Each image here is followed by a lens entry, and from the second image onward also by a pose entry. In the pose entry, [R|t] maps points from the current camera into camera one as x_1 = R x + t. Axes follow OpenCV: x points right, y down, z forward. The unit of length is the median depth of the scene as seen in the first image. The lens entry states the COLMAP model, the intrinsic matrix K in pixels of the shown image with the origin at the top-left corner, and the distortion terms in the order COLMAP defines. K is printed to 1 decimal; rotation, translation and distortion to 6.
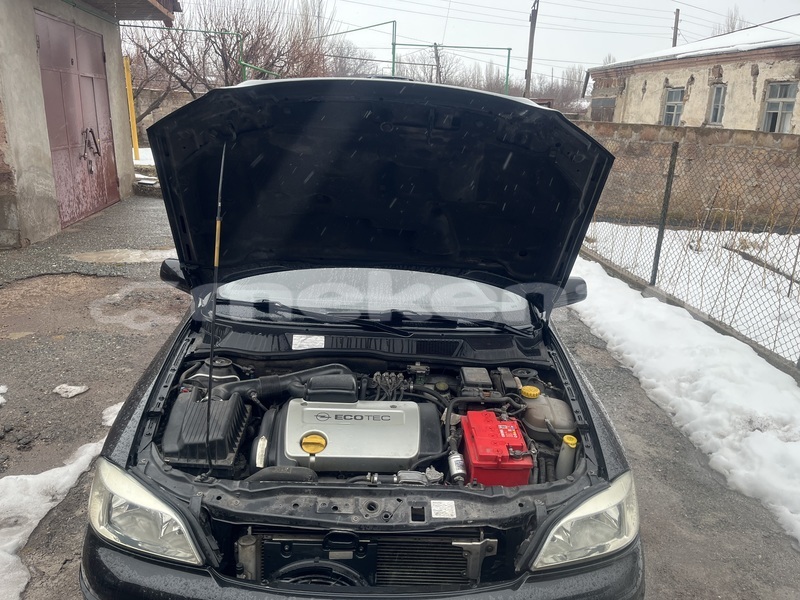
lens RADIAL K [[598.6, 0, 401.4], [0, 598.6, 305.1], [0, 0, 1]] dist [0.048399, -0.063207]
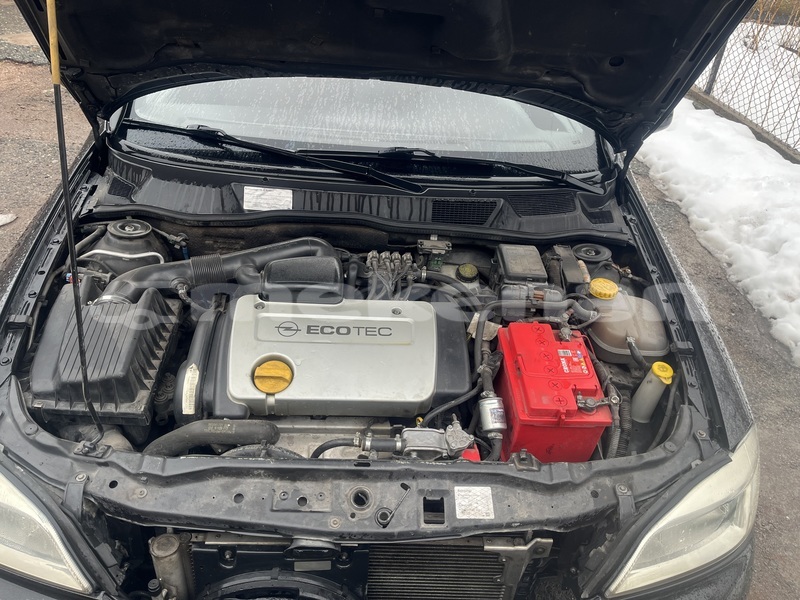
lens RADIAL K [[598.6, 0, 400.1], [0, 598.6, 304.0], [0, 0, 1]] dist [0.048399, -0.063207]
pose [[0.999698, 0.023640, 0.006771, -0.012820], [-0.024561, 0.946591, 0.321501, -0.044815], [0.001191, -0.321570, 0.946885, 0.346970]]
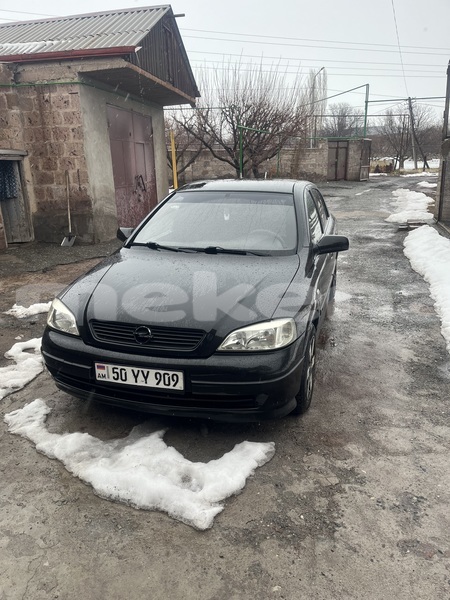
lens RADIAL K [[449.0, 0, 225.0], [0, 449.0, 298.5], [0, 0, 1]] dist [0.048399, -0.063207]
pose [[0.943951, 0.035194, -0.328204, 0.527656], [-0.039669, 0.999189, -0.006950, 0.191043], [0.327694, 0.019580, 0.944581, -0.319110]]
